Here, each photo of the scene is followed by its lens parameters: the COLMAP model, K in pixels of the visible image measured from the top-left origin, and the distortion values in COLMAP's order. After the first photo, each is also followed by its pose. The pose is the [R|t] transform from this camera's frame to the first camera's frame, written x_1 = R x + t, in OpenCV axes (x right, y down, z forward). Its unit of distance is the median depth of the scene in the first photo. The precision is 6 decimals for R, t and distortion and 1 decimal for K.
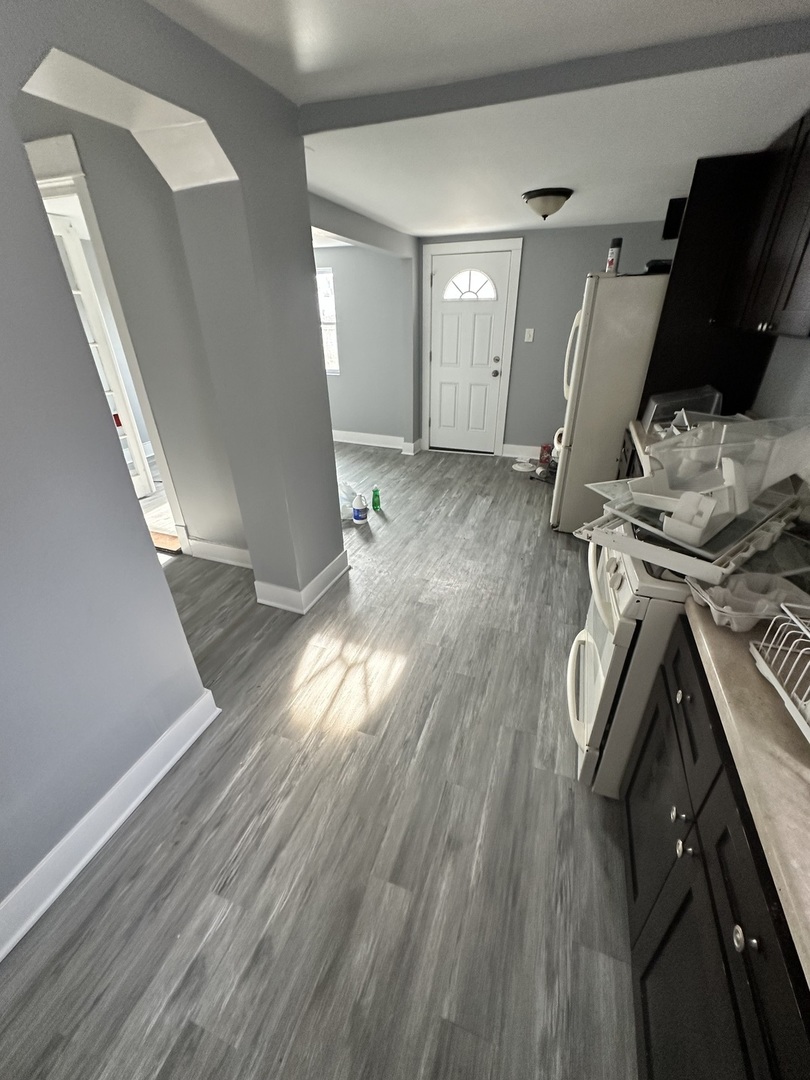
lens RADIAL K [[430.9, 0, 409.4], [0, 430.9, 535.0], [0, 0, 1]] dist [-0.003832, 0.000759]
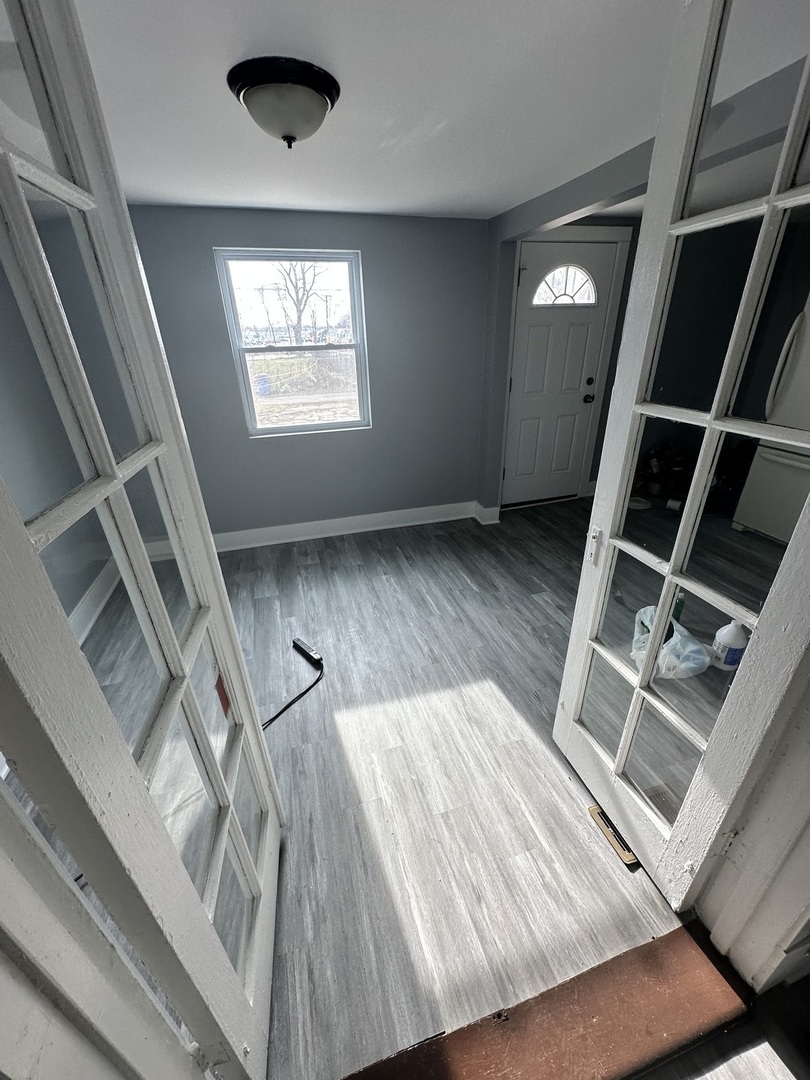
lens RADIAL K [[430.9, 0, 405.6], [0, 430.9, 538.1], [0, 0, 1]] dist [-0.003832, 0.000759]
pose [[0.802887, -0.275677, 0.528559, -1.151379], [0.294861, 0.954241, 0.049800, -0.559878], [-0.518102, 0.115868, 0.847435, 1.111196]]
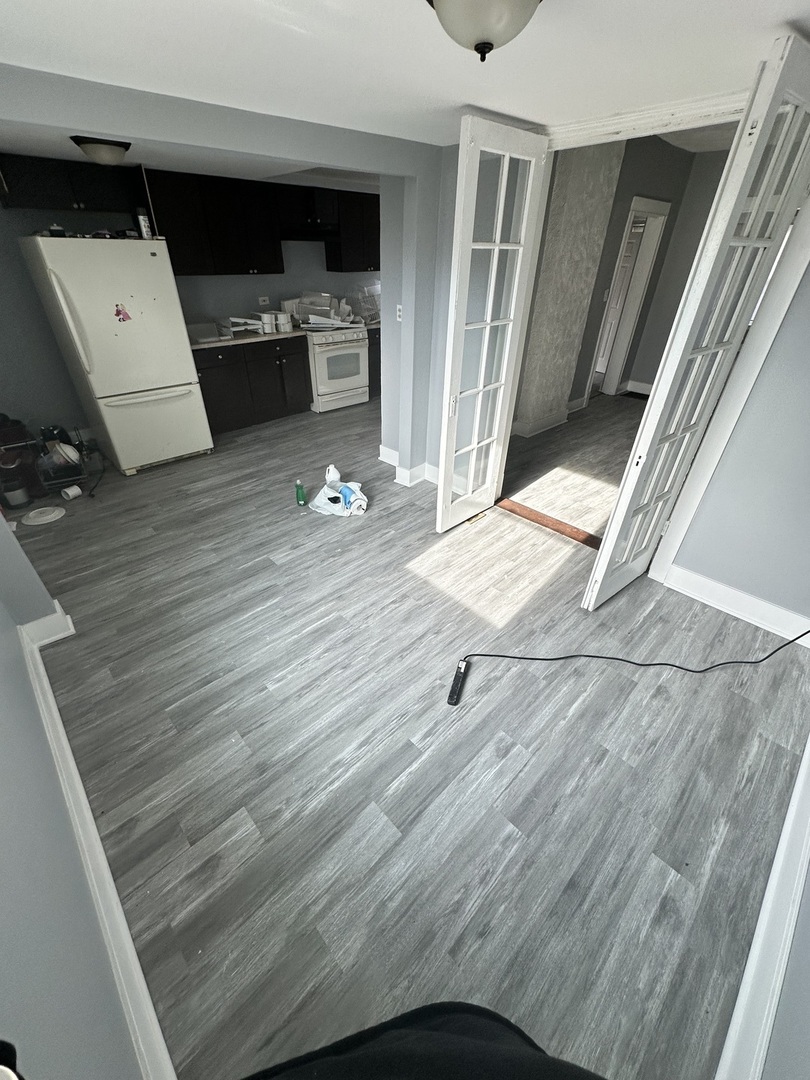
lens RADIAL K [[430.9, 0, 405.8], [0, 430.9, 542.5], [0, 0, 1]] dist [-0.003832, 0.000759]
pose [[-0.895486, -0.251001, 0.367564, -1.035190], [0.201714, 0.507280, 0.837841, -1.221258], [-0.396757, 0.824418, -0.403632, 2.261067]]
